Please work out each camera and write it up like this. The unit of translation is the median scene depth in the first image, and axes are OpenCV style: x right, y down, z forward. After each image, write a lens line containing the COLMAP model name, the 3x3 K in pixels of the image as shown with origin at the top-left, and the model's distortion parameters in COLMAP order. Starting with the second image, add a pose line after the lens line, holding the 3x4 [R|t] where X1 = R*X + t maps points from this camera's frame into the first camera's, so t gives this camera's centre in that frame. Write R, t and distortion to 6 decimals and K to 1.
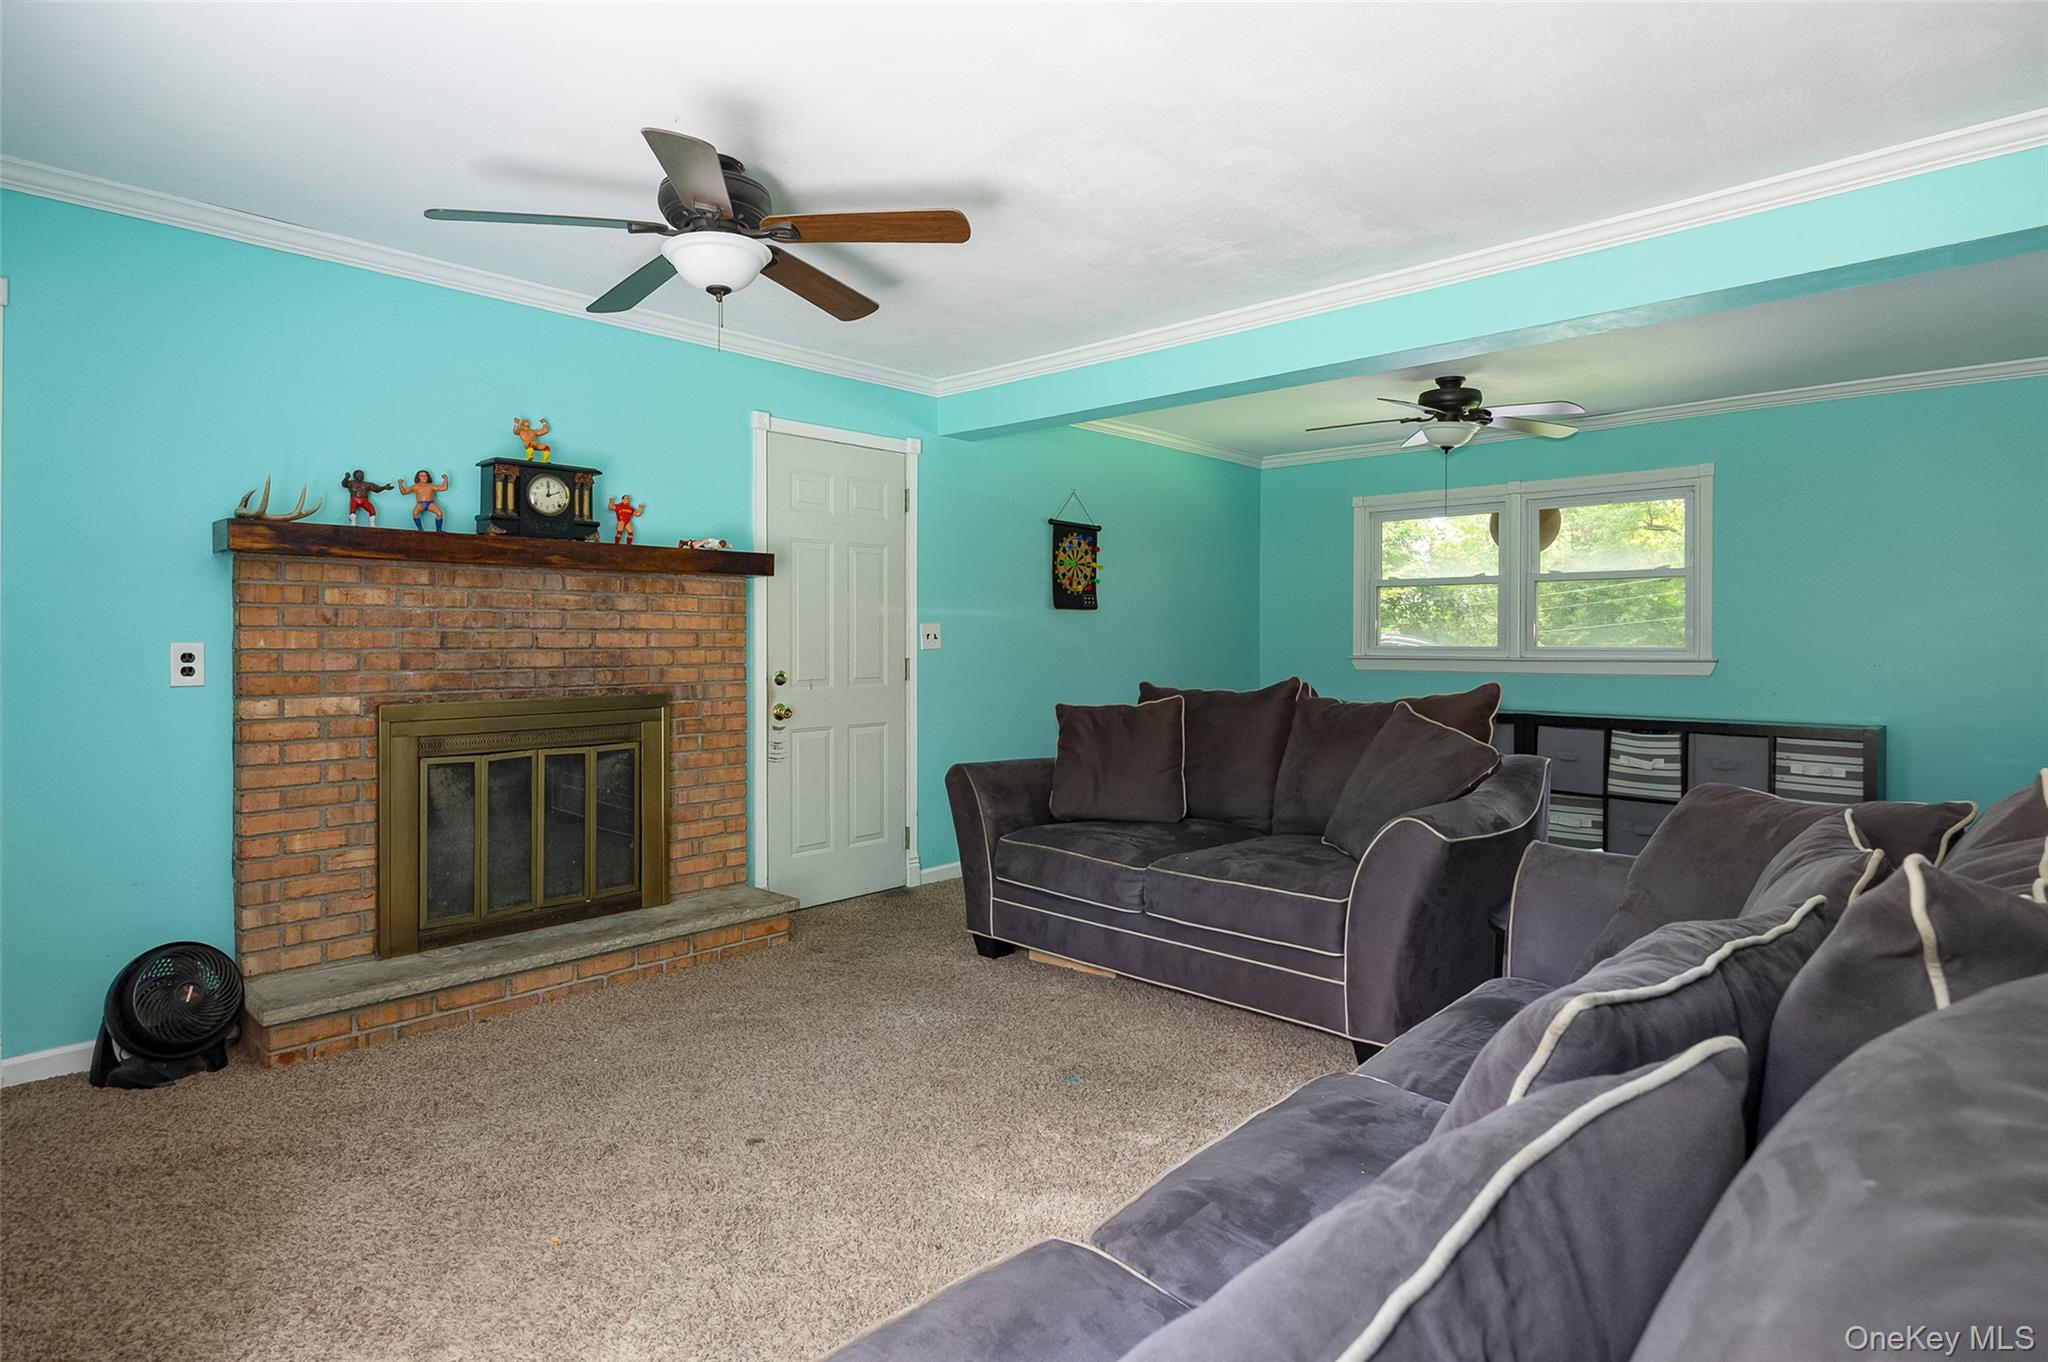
lens RADIAL K [[1068.2, 0, 1027.9], [0, 1068.2, 649.5], [0, 0, 1]] dist [-0.000883, -0.000336]
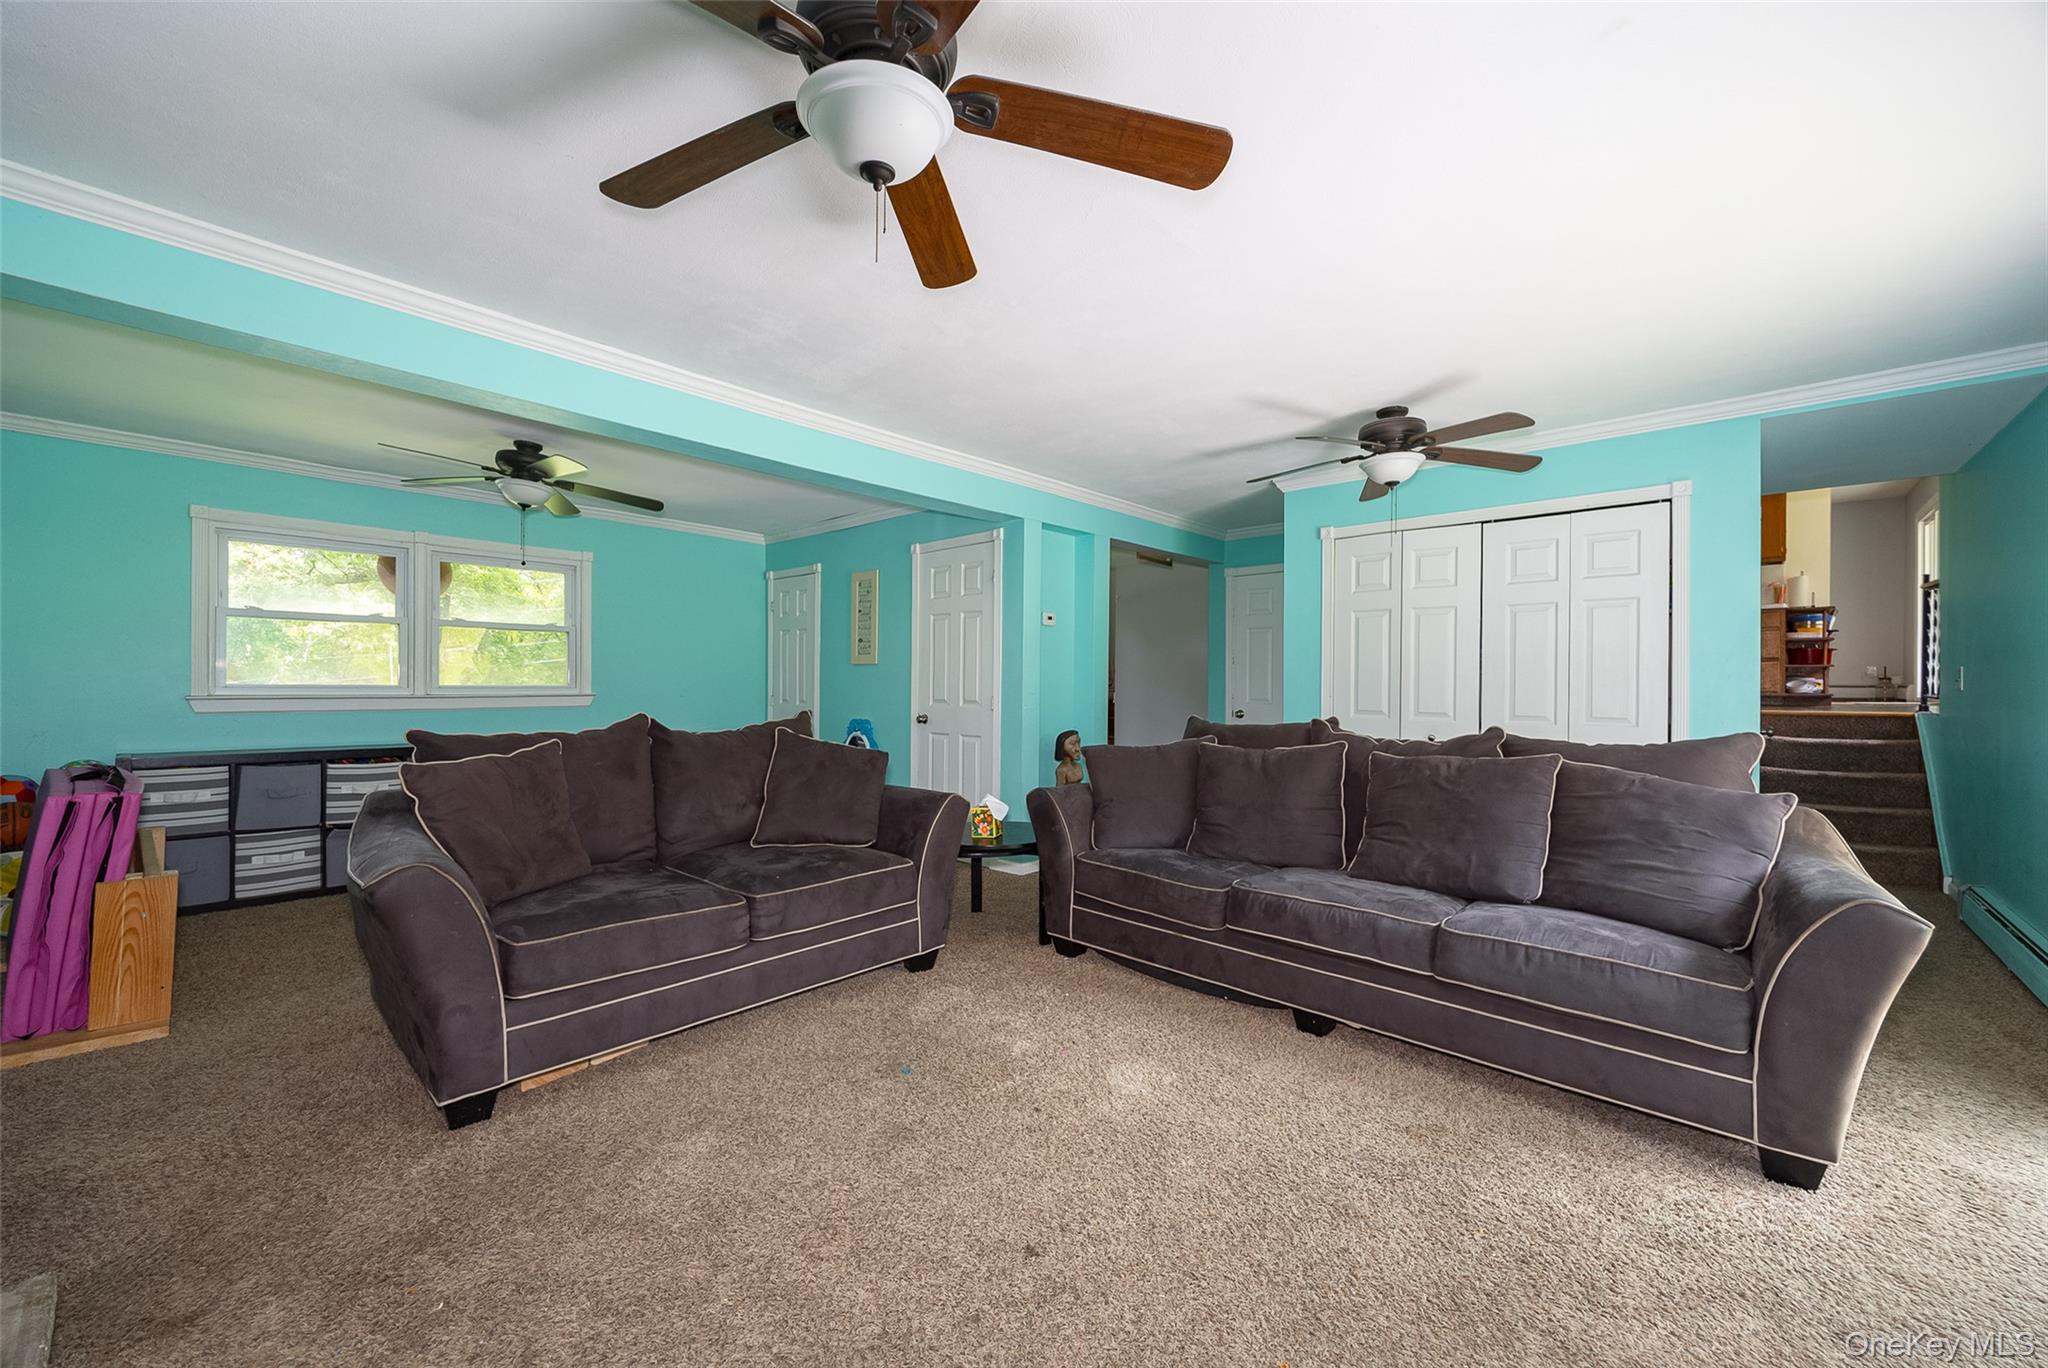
lens RADIAL K [[794.0, 0, 1024.0], [0, 794.0, 684.0], [0, 0, 1]] dist [0.000424, 0.000051]
pose [[-0.013434, -0.000356, 0.999910, -0.550696], [0.001562, 0.999999, 0.000377, -0.004000], [-0.999909, 0.001567, -0.013433, 0.617020]]
